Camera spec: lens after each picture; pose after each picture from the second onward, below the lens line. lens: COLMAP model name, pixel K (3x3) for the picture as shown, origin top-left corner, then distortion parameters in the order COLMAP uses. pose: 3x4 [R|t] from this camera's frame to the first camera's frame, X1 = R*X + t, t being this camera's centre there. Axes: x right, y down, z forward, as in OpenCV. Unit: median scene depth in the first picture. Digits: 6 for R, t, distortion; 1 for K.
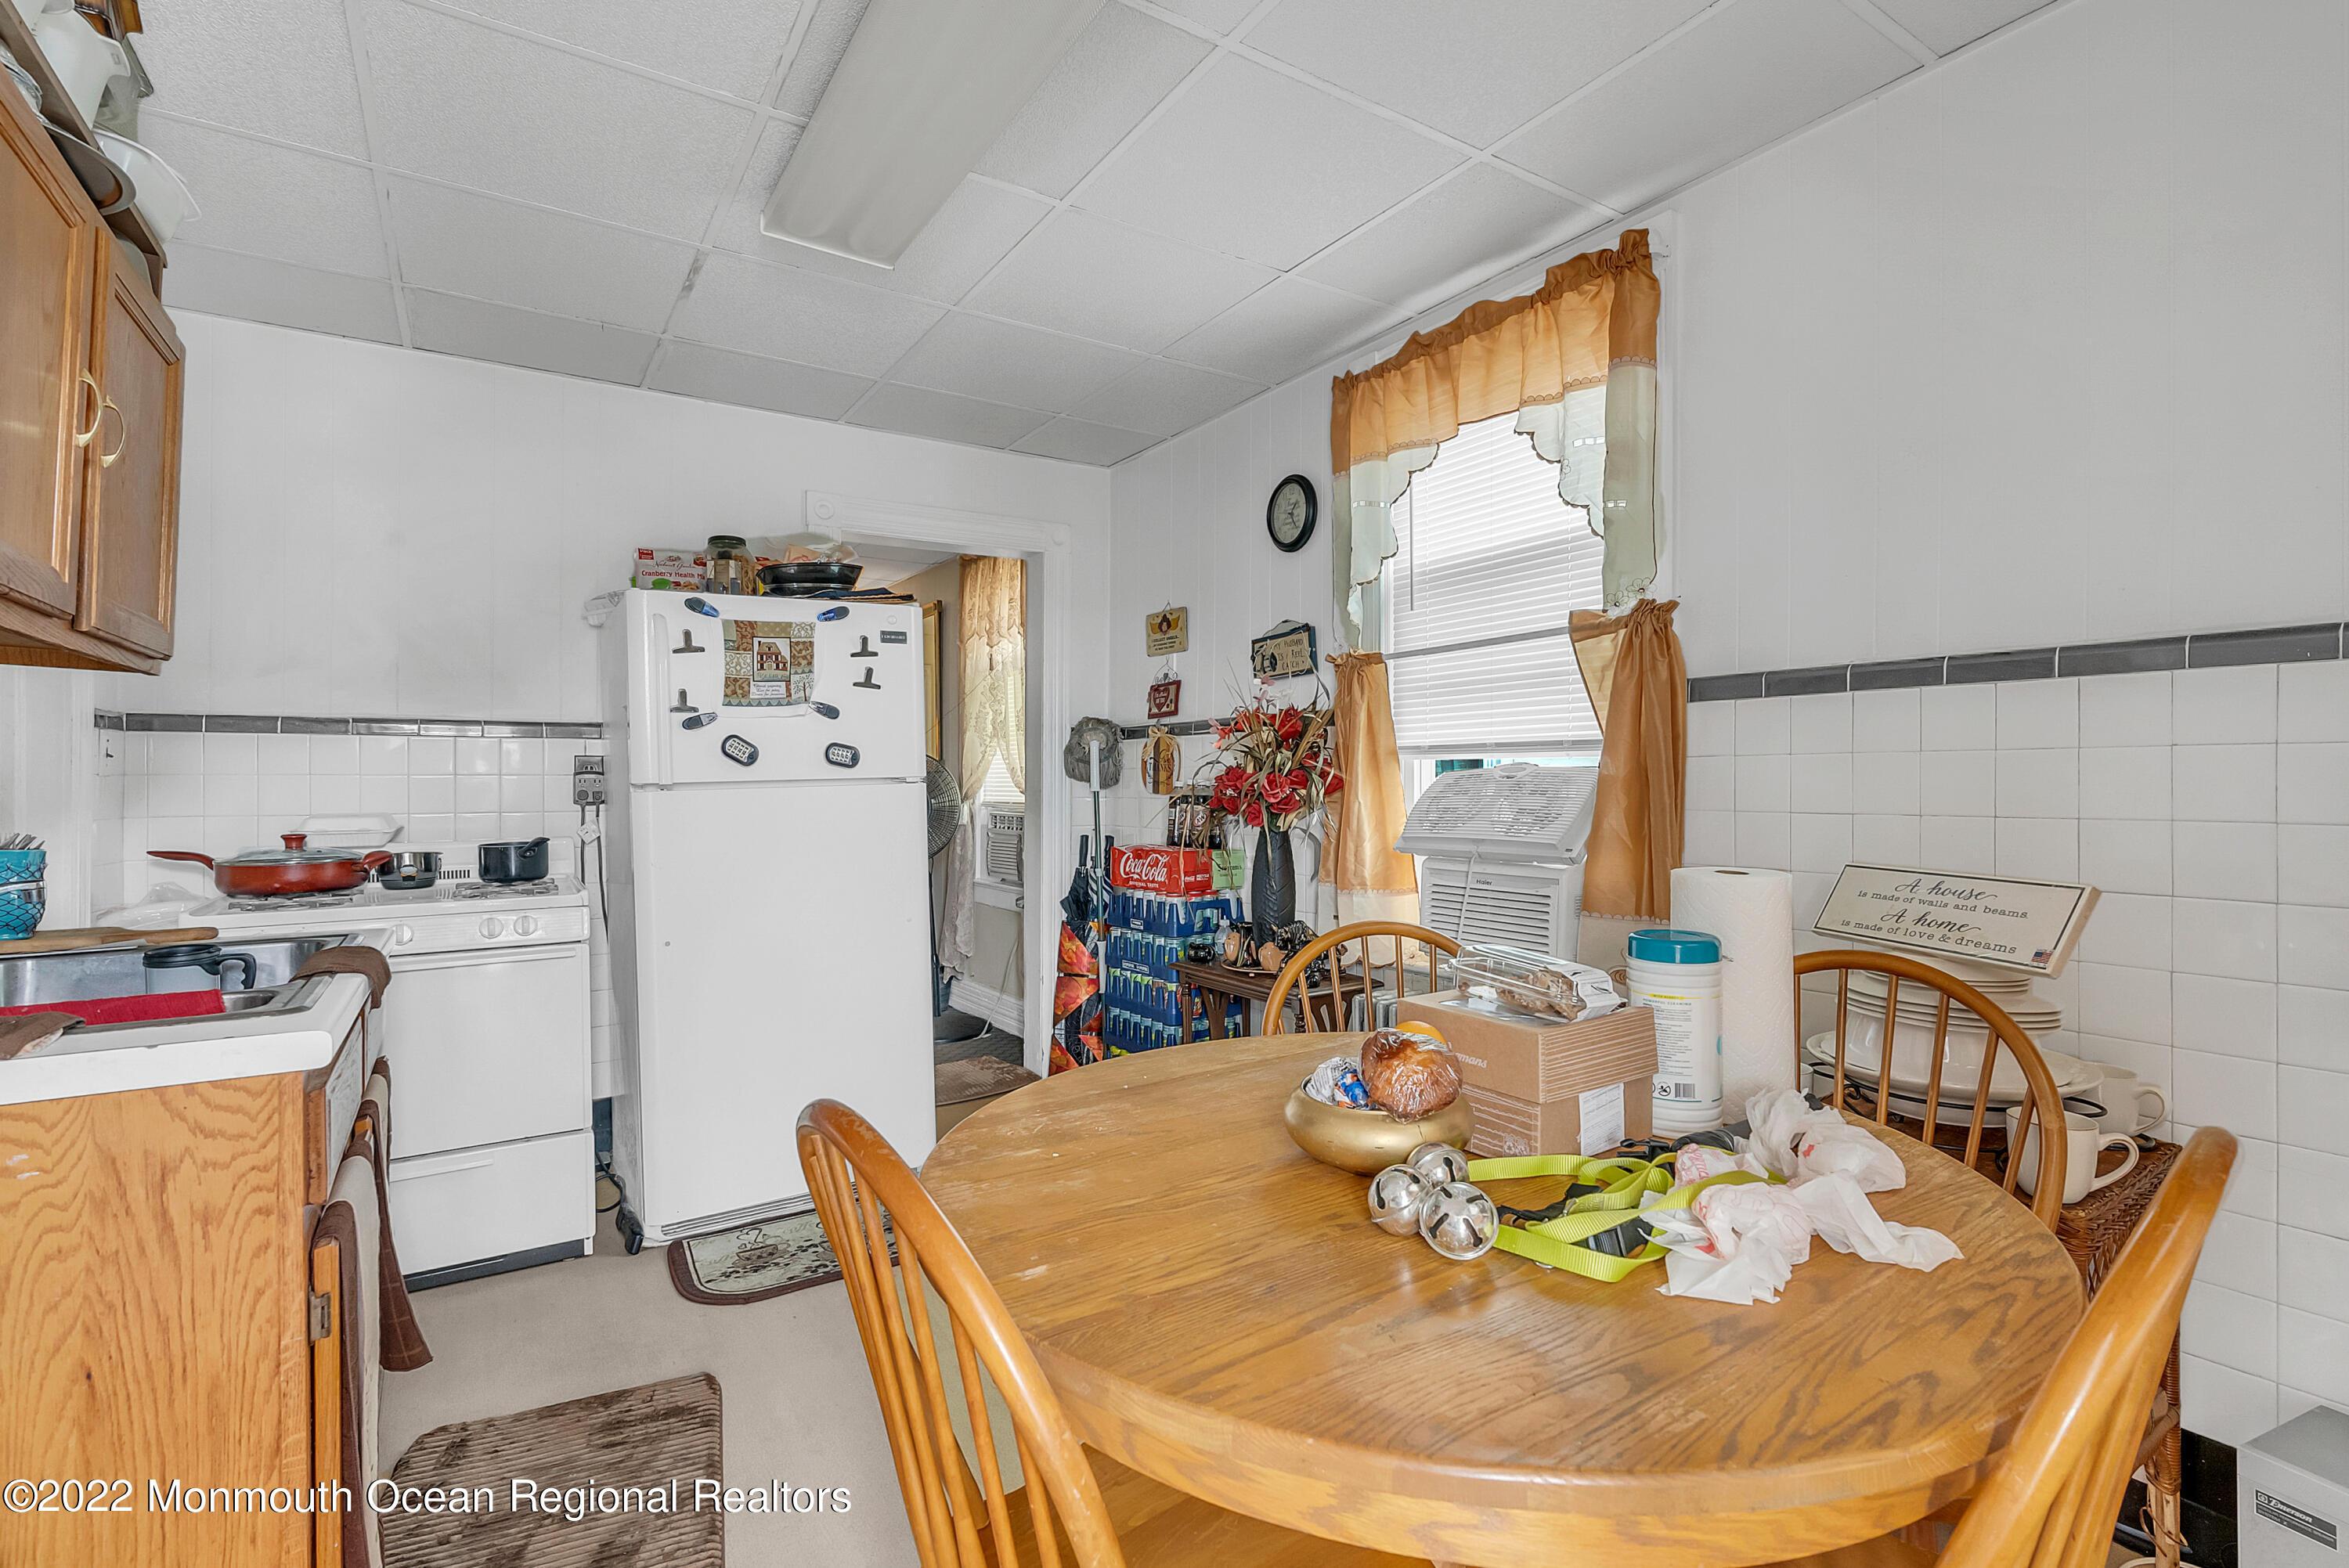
lens RADIAL K [[1076.0, 0, 1175.0], [0, 1076.0, 777.8], [0, 0, 1]] dist [0.000595, 0.000107]
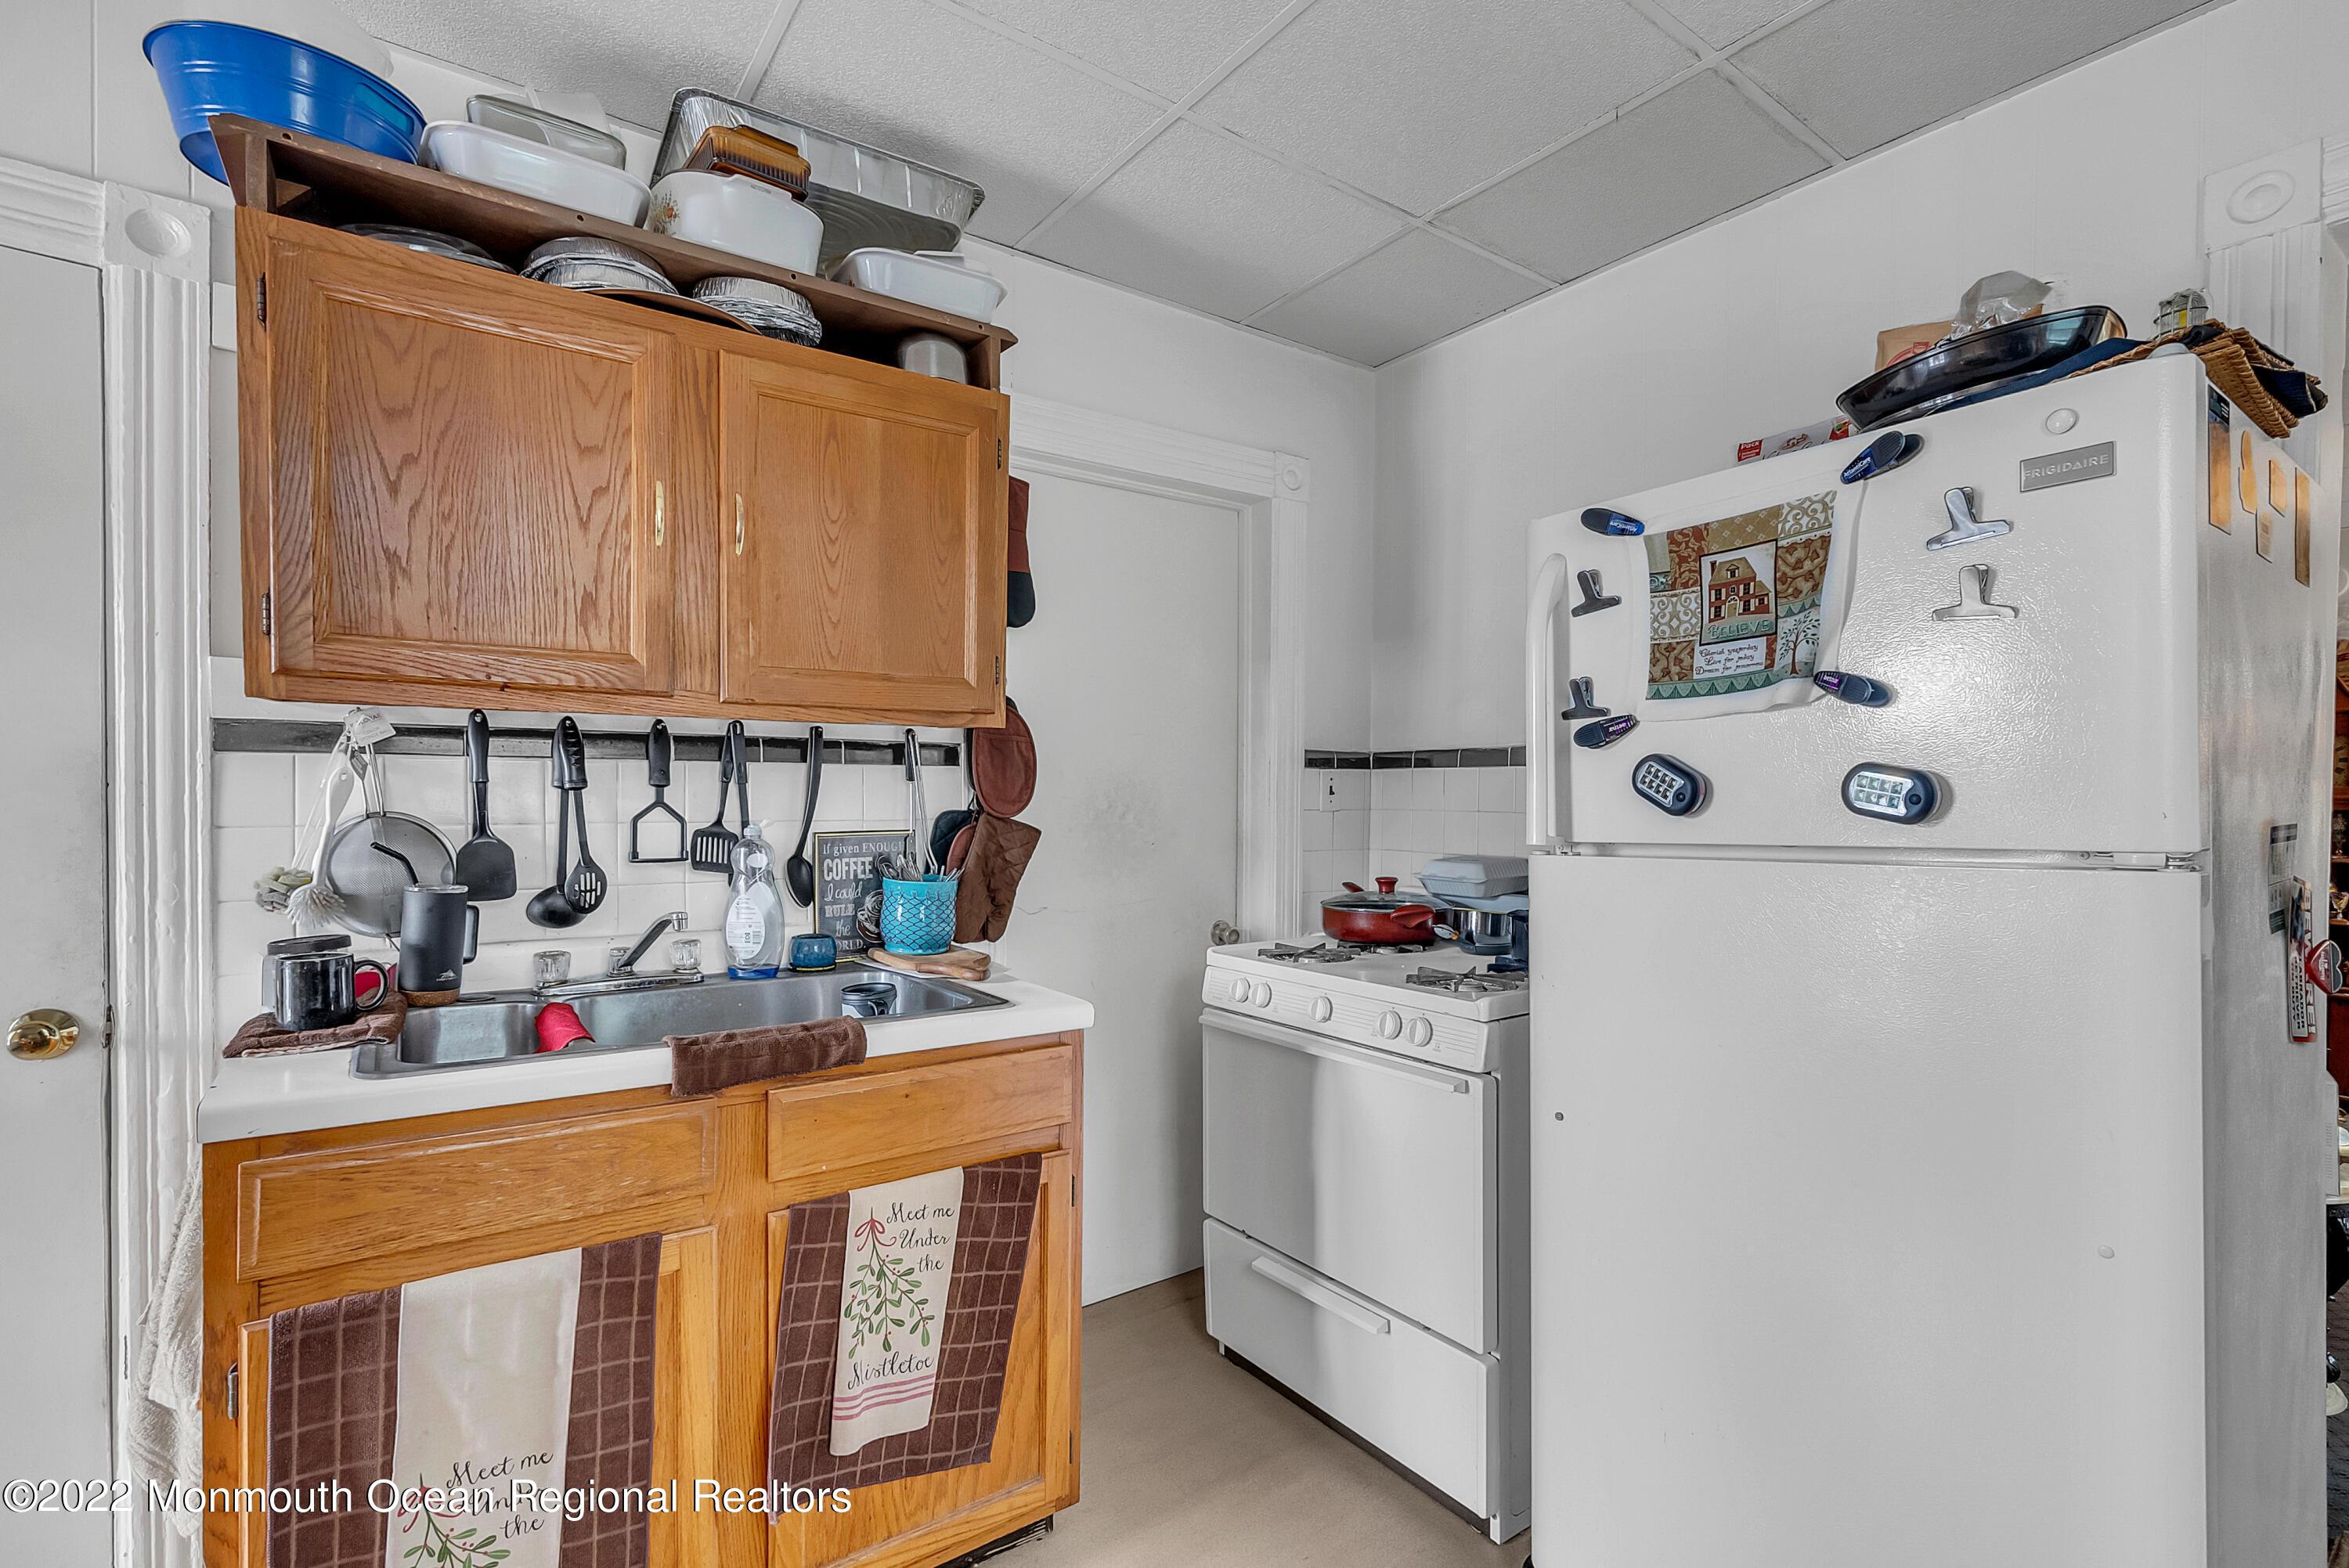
lens RADIAL K [[1076.0, 0, 1176.7], [0, 1076.0, 791.9], [0, 0, 1]] dist [0.000595, 0.000107]
pose [[0.045258, 0.000234, -0.998975, 0.097813], [-0.008754, 0.999962, -0.000163, -0.019241], [0.998937, 0.008752, 0.045258, 0.736693]]
